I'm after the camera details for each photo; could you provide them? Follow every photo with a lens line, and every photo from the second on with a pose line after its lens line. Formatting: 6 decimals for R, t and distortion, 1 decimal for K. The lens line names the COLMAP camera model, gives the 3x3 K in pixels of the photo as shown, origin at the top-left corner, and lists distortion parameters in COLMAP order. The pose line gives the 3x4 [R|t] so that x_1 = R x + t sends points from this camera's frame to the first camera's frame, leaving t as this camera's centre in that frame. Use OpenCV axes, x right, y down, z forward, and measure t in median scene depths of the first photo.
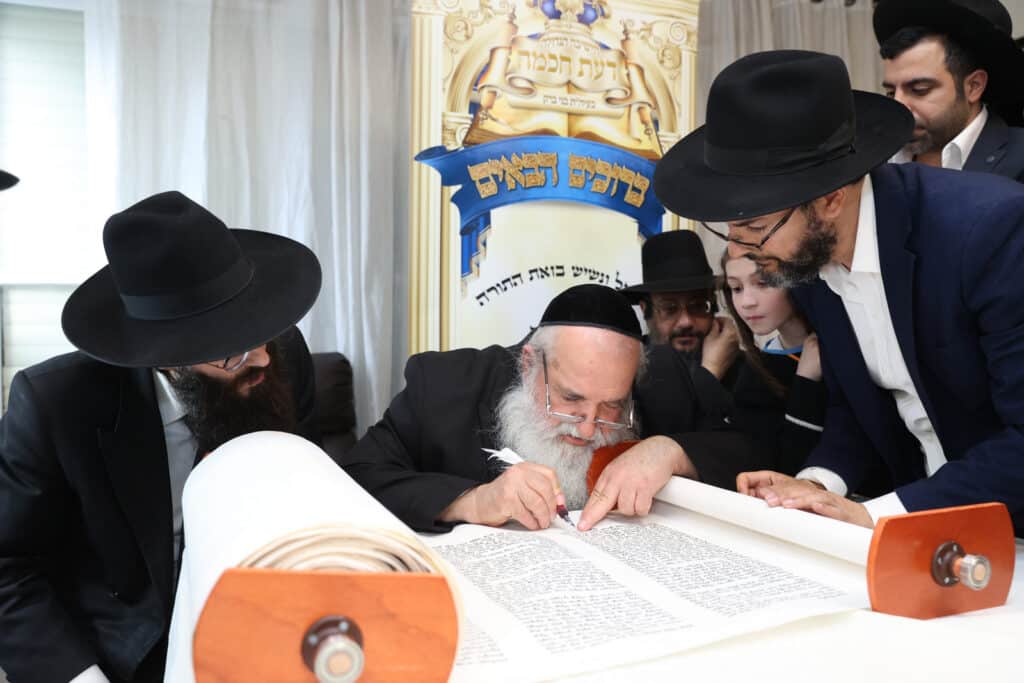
lens RADIAL K [[859.2, 0, 509.2], [0, 859.2, 344.0], [0, 0, 1]] dist [-0.025801, -0.010503]
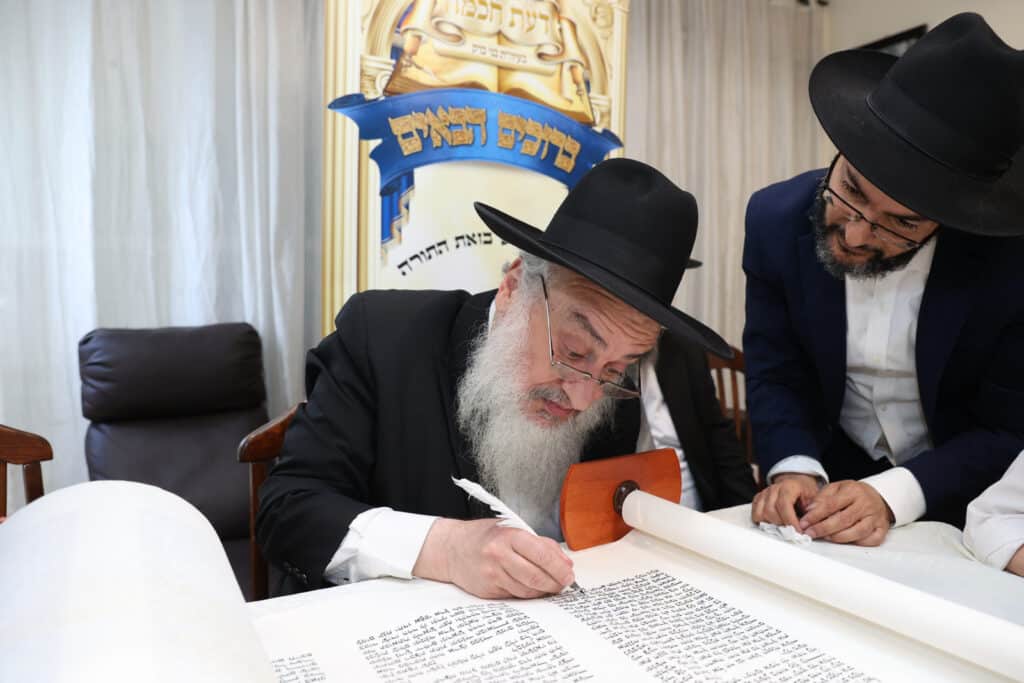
lens RADIAL K [[698.8, 0, 494.2], [0, 698.8, 362.8], [0, 0, 1]] dist [-0.074530, 0.011700]
pose [[0.991090, -0.002486, 0.133174, -0.034935], [-0.009055, 0.996255, 0.085984, -0.016085], [-0.132889, -0.086424, 0.987356, 0.245227]]
